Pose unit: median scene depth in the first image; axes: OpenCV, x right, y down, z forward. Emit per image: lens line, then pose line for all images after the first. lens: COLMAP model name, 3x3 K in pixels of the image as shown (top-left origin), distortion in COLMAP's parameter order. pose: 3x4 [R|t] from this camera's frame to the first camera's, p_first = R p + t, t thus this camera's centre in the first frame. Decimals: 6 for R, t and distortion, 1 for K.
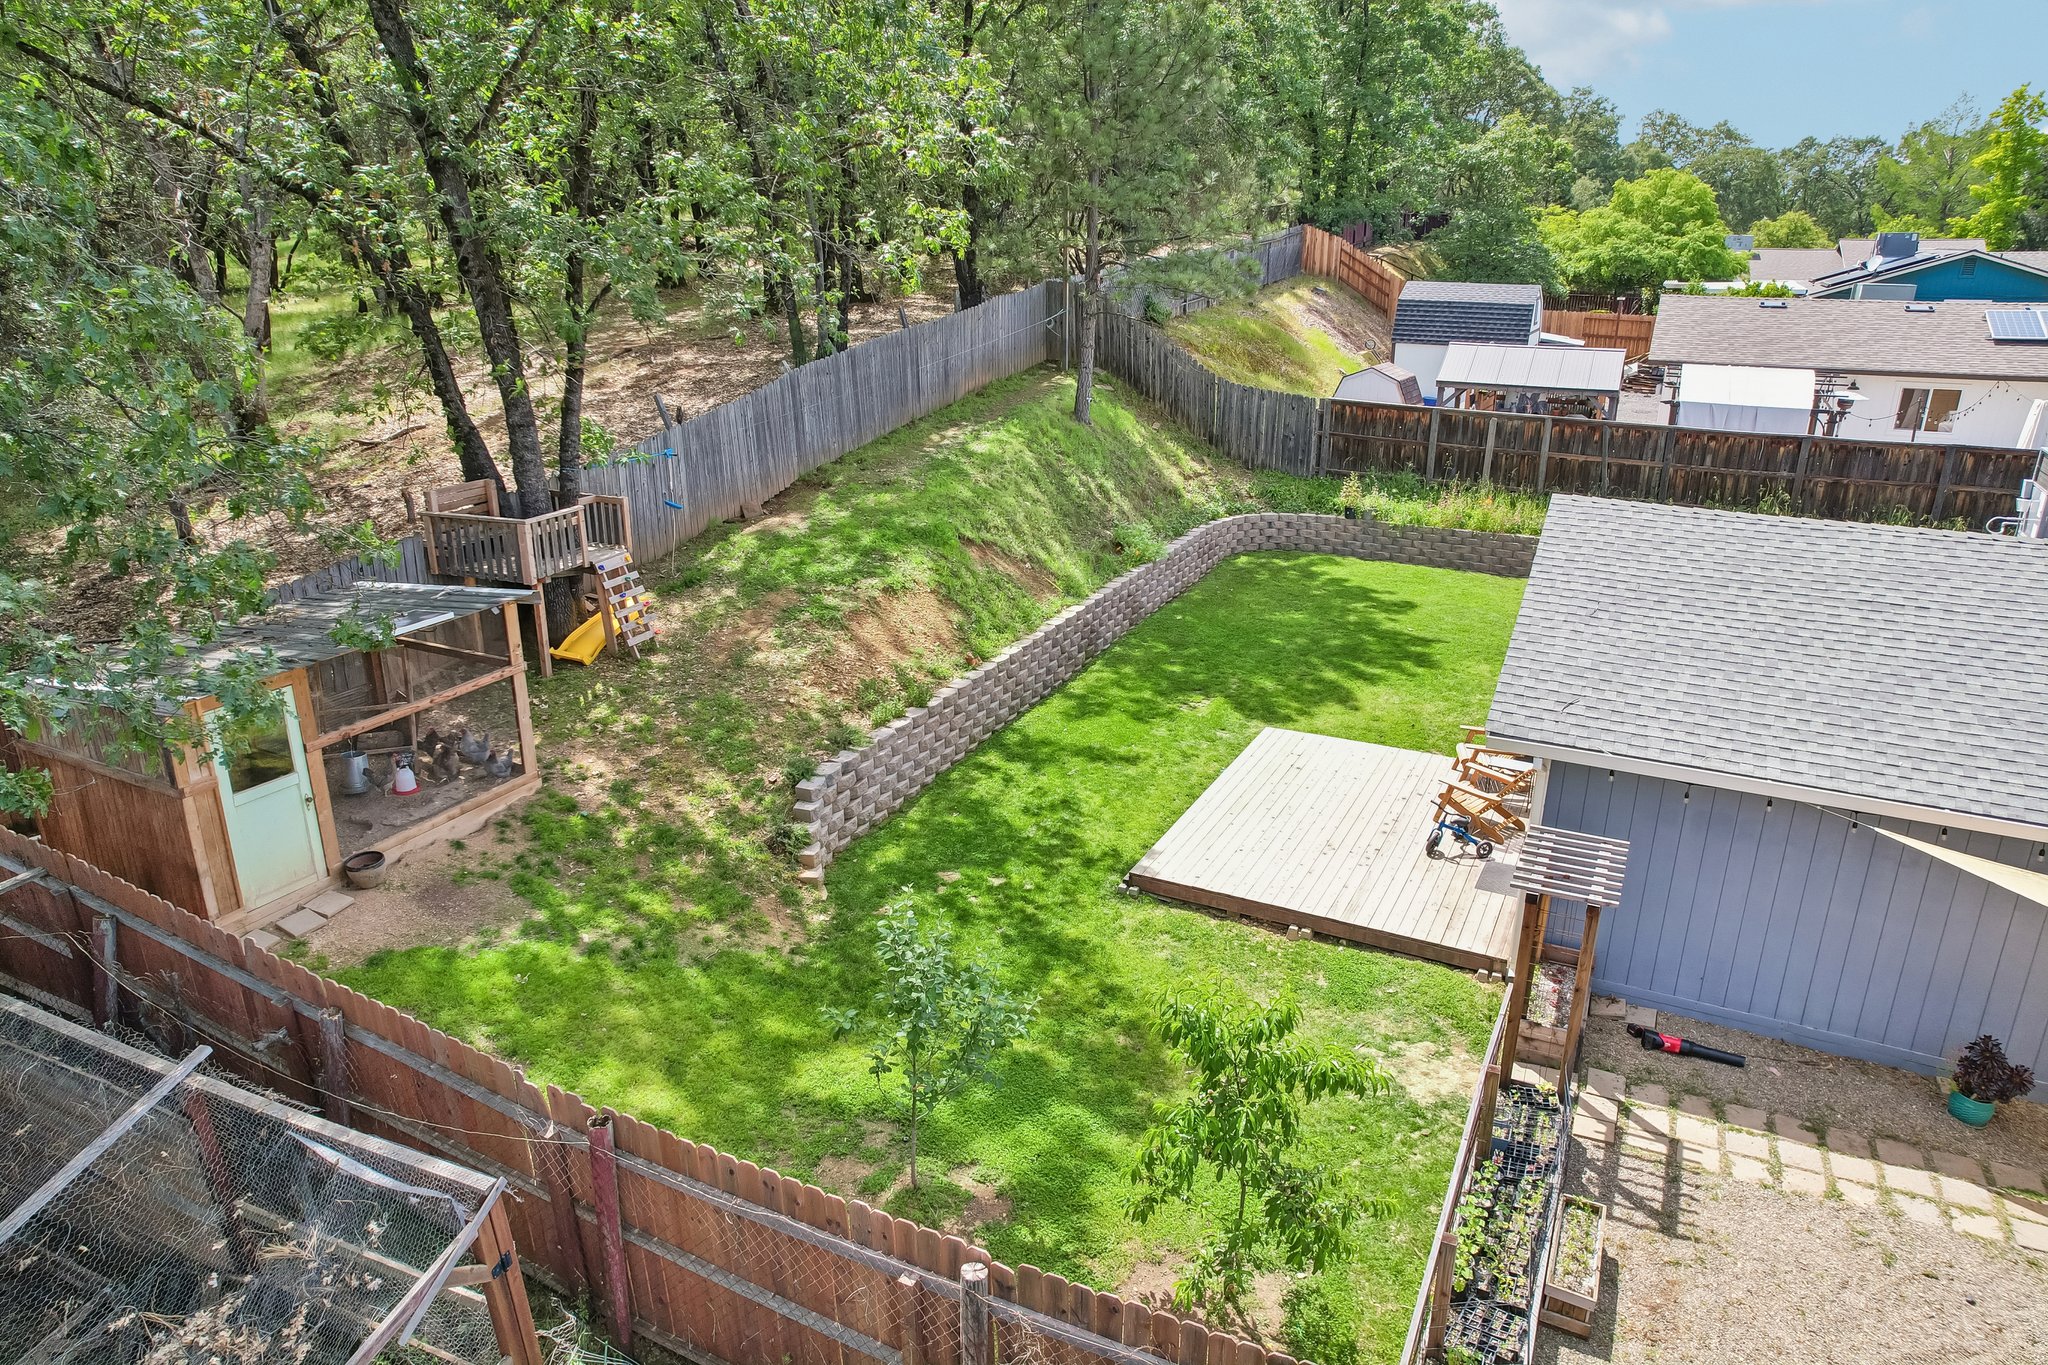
lens RADIAL K [[1302.4, 0, 1020.4], [0, 1302.4, 670.1], [0, 0, 1]] dist [-0.039467, 0.011228]
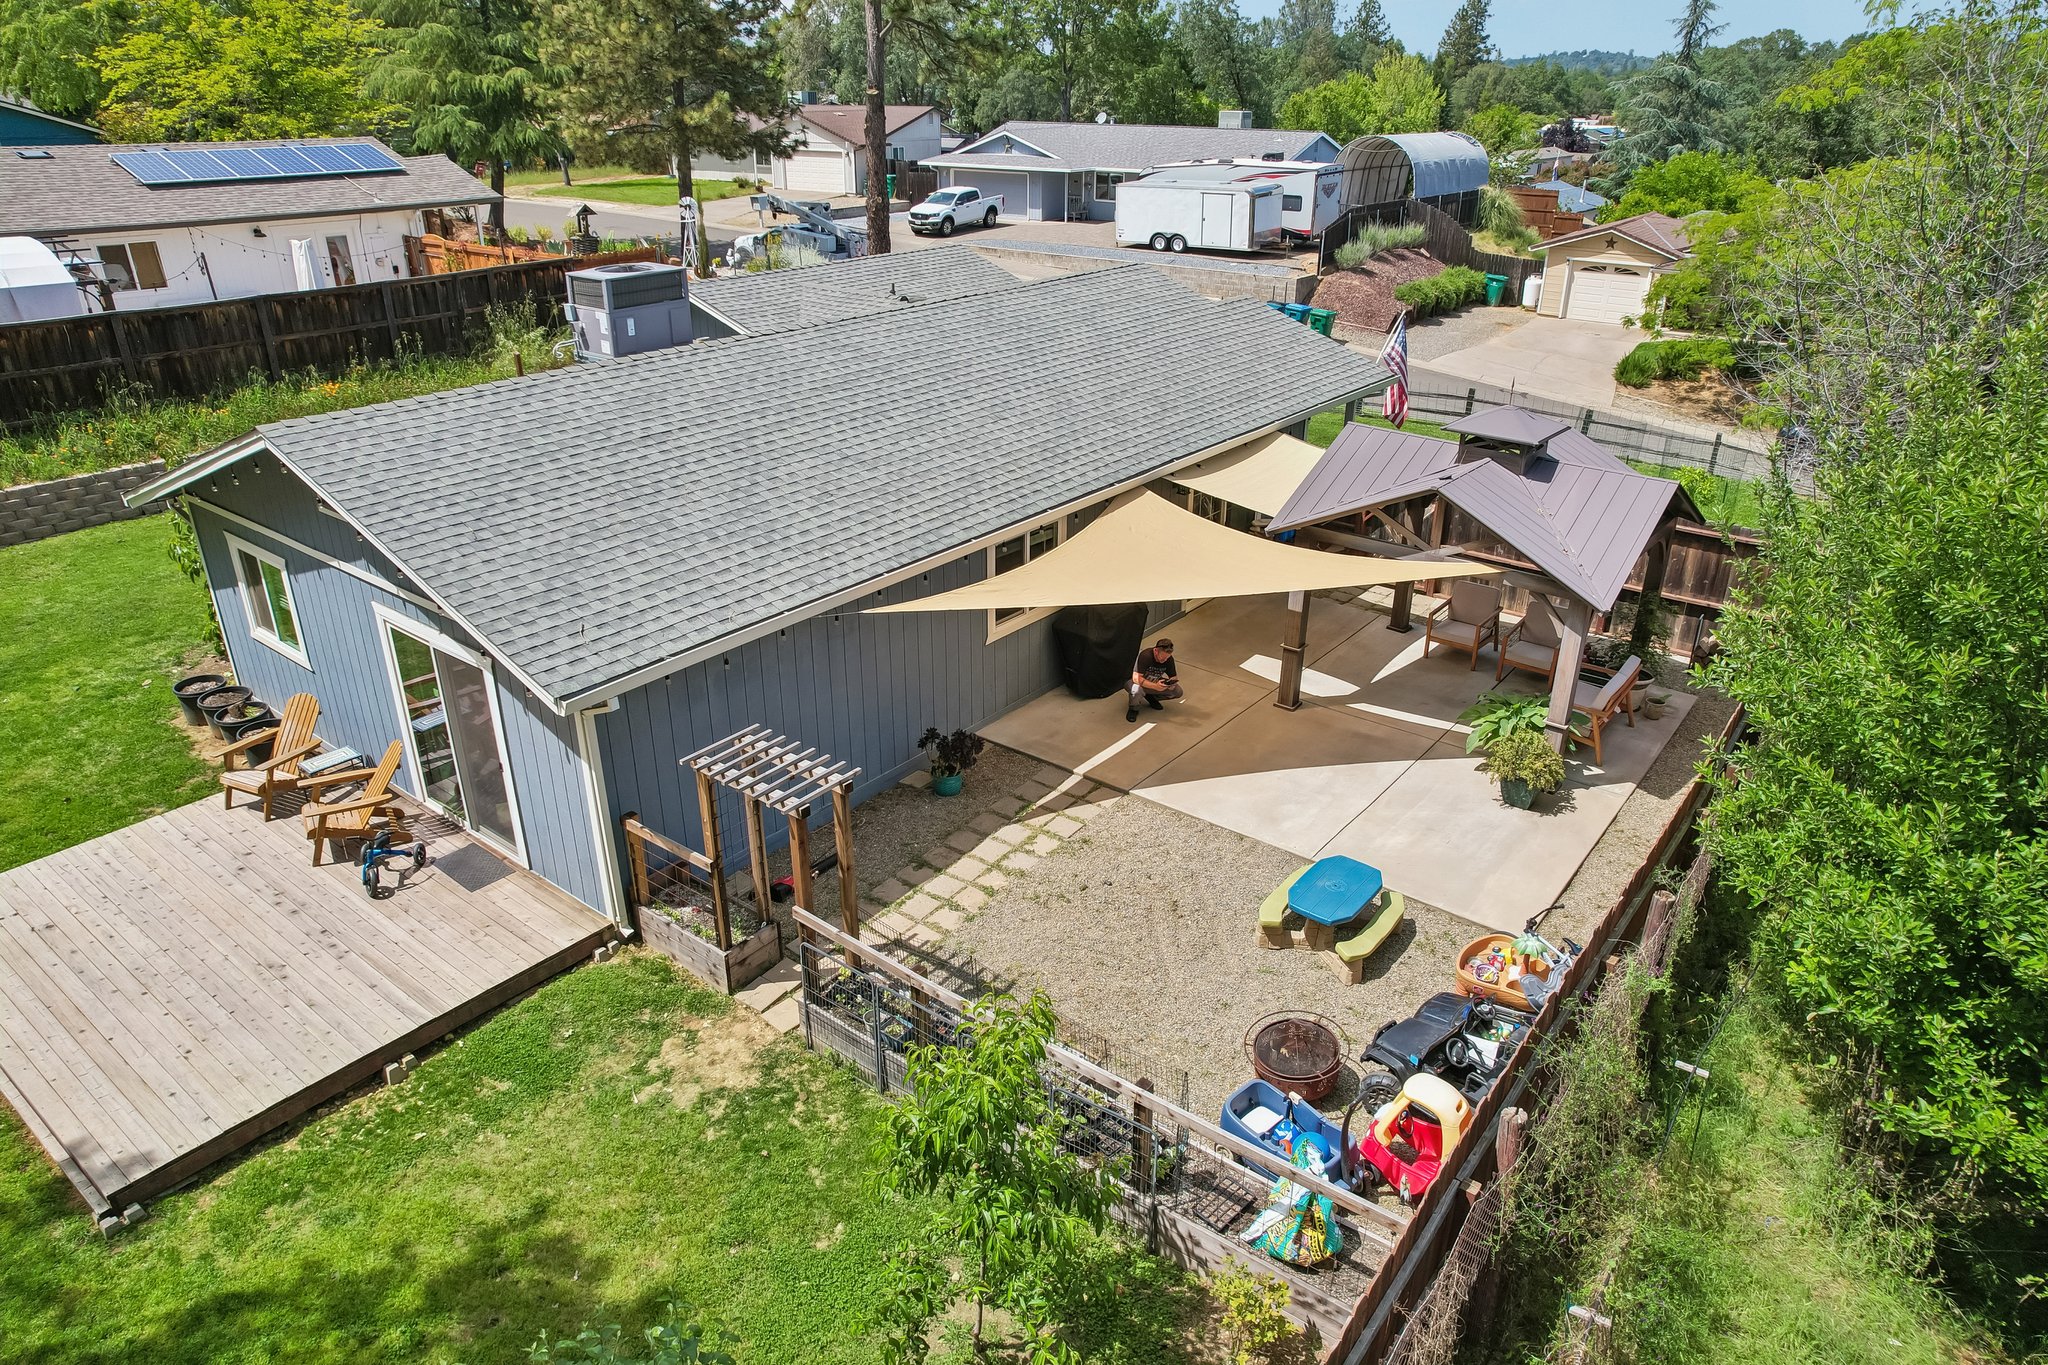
lens RADIAL K [[1302.4, 0, 1023.1], [0, 1302.4, 702.2], [0, 0, 1]] dist [-0.039467, 0.011228]
pose [[0.206470, -0.433475, 0.877194, -0.318511], [0.314465, 0.878346, 0.360027, -0.160105], [-0.926543, 0.201512, 0.317665, 0.465774]]
